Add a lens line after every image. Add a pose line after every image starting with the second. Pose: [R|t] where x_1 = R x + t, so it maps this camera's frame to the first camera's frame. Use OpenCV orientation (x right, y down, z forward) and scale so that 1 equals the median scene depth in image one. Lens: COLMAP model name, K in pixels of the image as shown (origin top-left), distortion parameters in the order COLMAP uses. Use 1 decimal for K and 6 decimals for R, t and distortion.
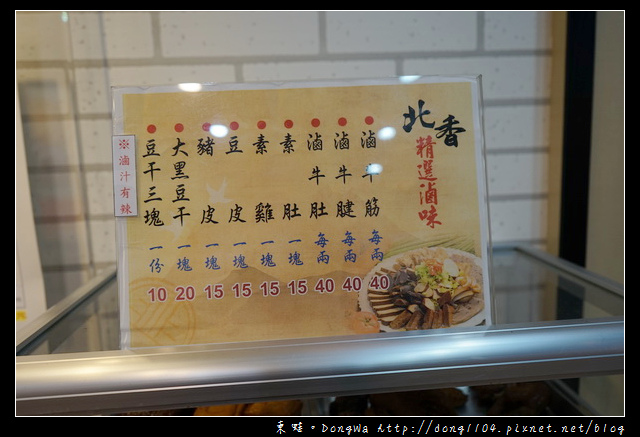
lens RADIAL K [[506.5, 0, 321.3], [0, 506.5, 216.9], [0, 0, 1]] dist [-0.008886, 0.000134]
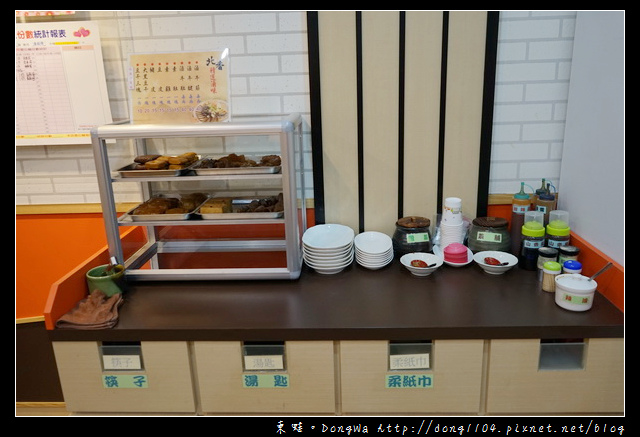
lens RADIAL K [[506.5, 0, 320.3], [0, 506.5, 219.7], [0, 0, 1]] dist [-0.008886, 0.000134]
pose [[0.991437, 0.039893, -0.124340, 1.434734], [-0.023313, 0.990968, 0.132055, 0.410766], [0.128485, -0.128026, 0.983413, -2.497820]]
